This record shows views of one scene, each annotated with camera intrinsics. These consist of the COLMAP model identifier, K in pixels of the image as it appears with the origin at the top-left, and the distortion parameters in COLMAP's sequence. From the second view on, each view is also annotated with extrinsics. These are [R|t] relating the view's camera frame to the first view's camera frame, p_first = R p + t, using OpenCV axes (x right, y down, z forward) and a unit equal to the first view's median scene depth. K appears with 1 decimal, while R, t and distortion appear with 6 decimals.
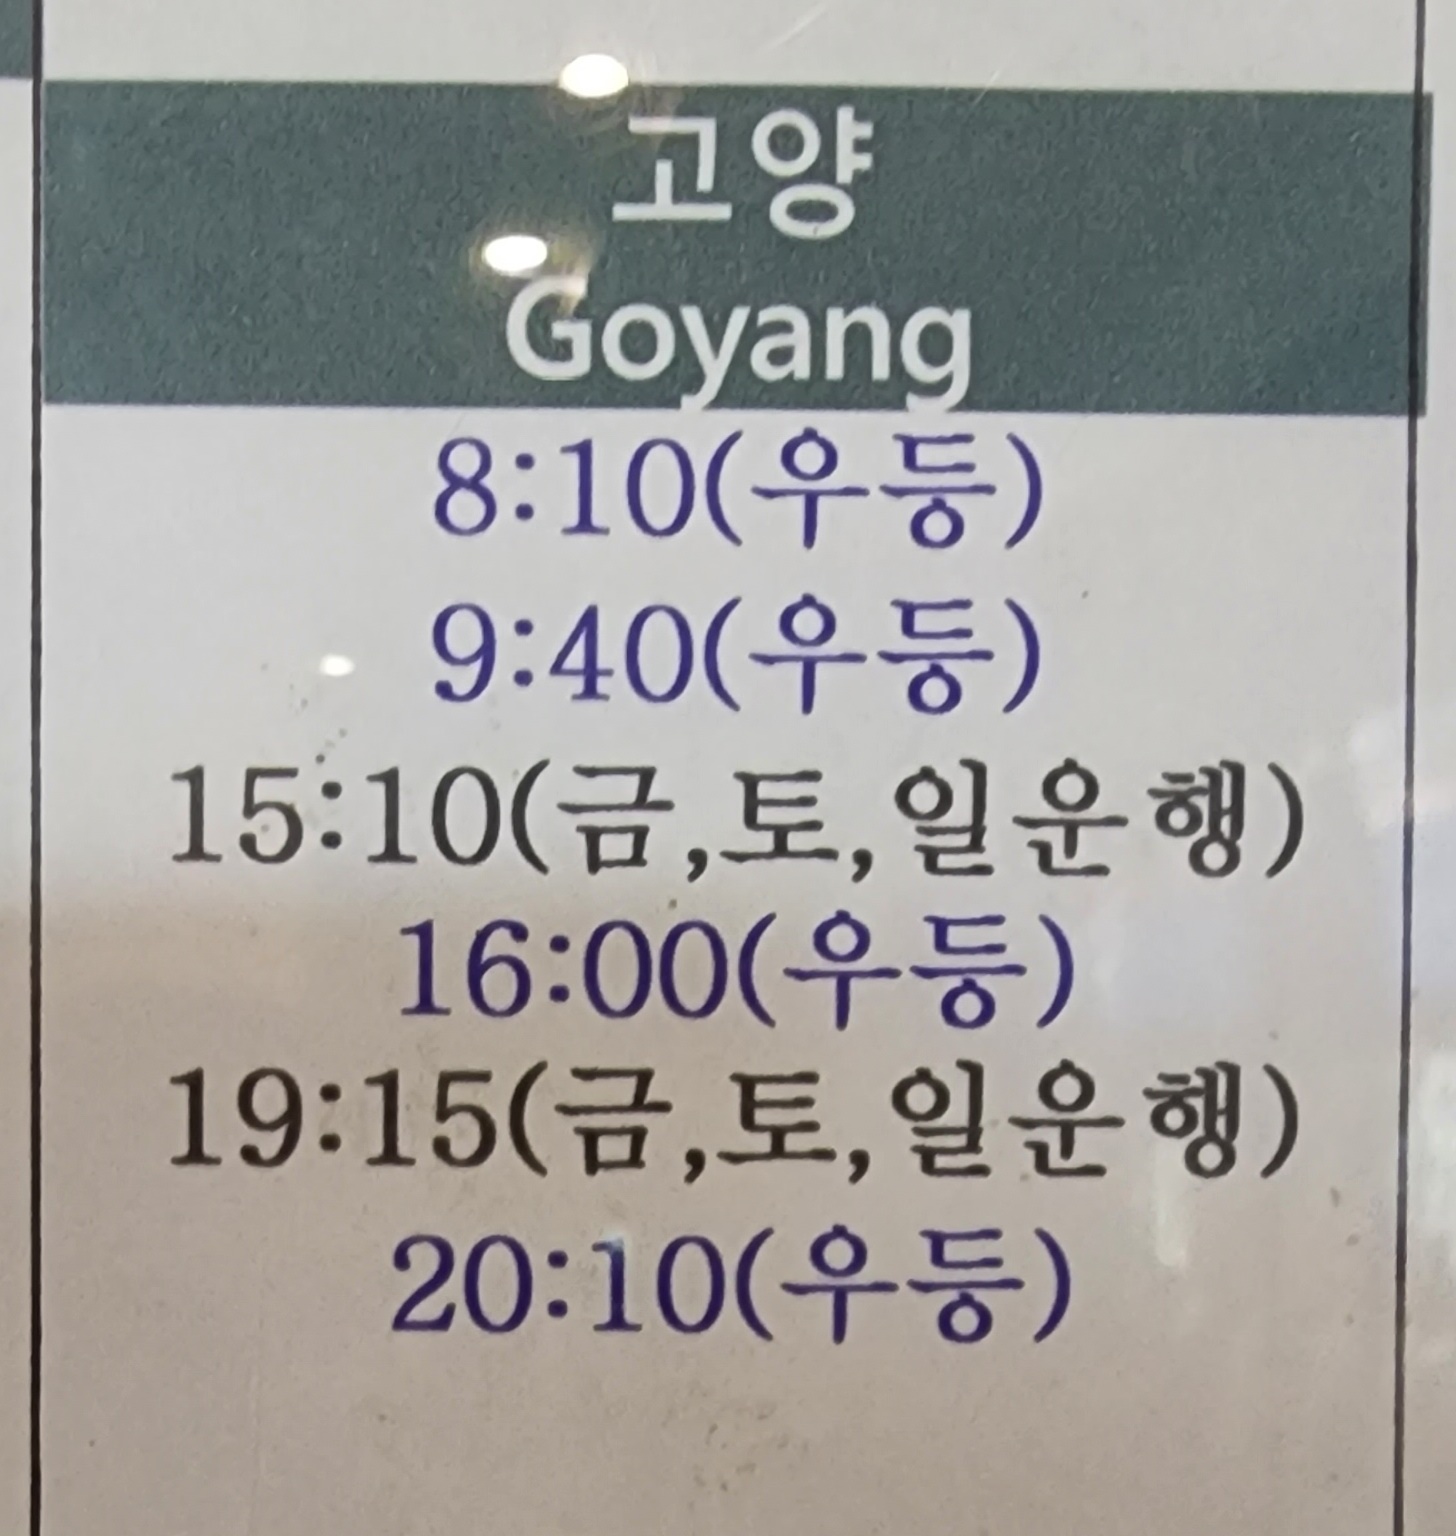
lens RADIAL K [[790.9, 0, 729.4], [0, 790.9, 768.0], [0, 0, 1]] dist [0.005440, -0.000998]
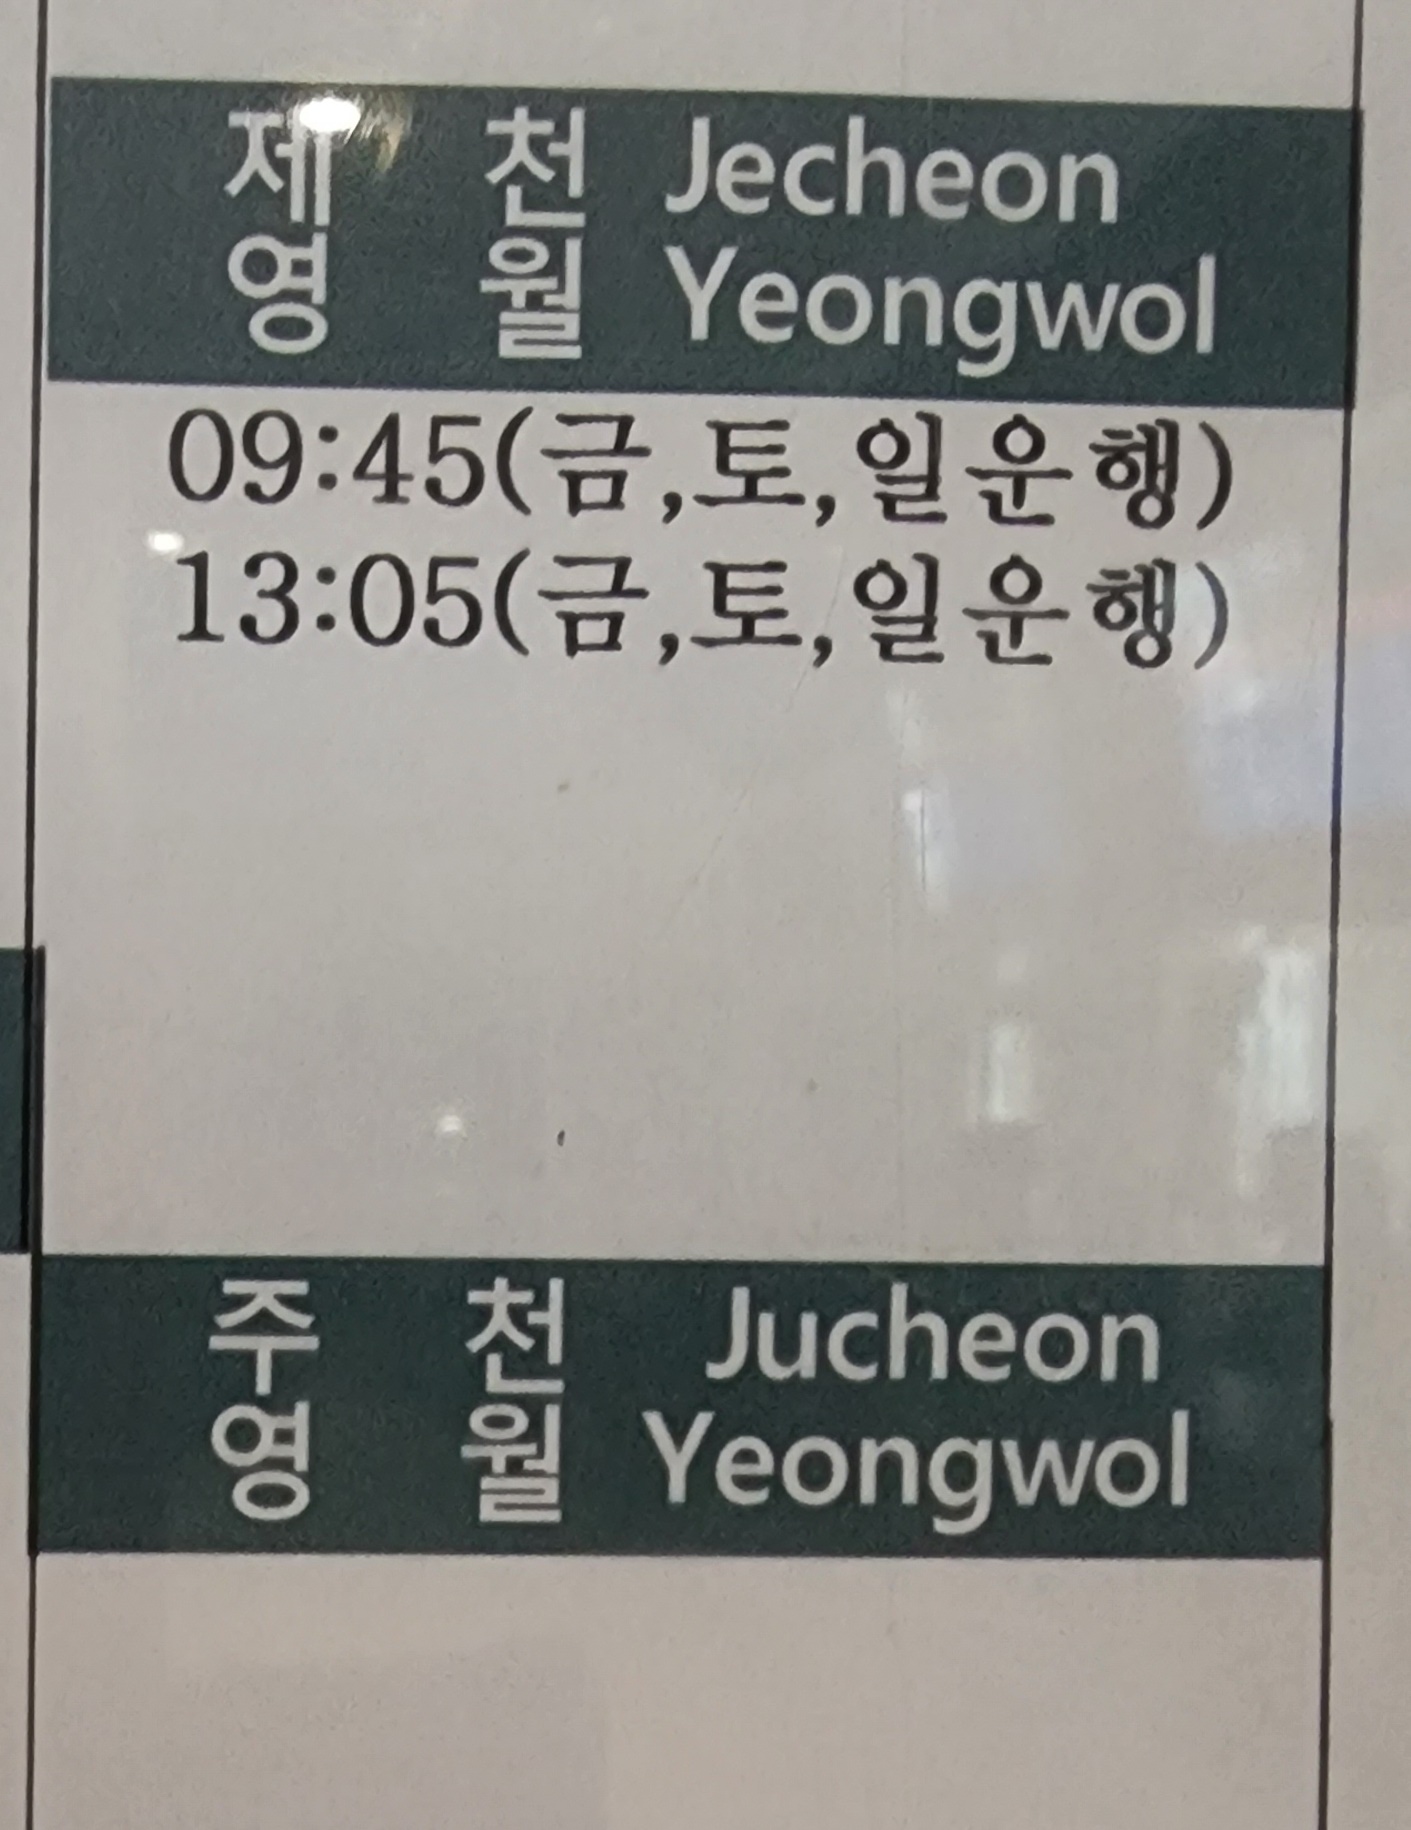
lens RADIAL K [[736.4, 0, 702.1], [0, 736.4, 915.0], [0, 0, 1]] dist [-0.003241, -0.000515]
pose [[0.999850, 0.011402, 0.013049, -0.008078], [-0.011360, 0.999930, -0.003274, 0.863233], [-0.013086, 0.003126, 0.999909, 0.009695]]
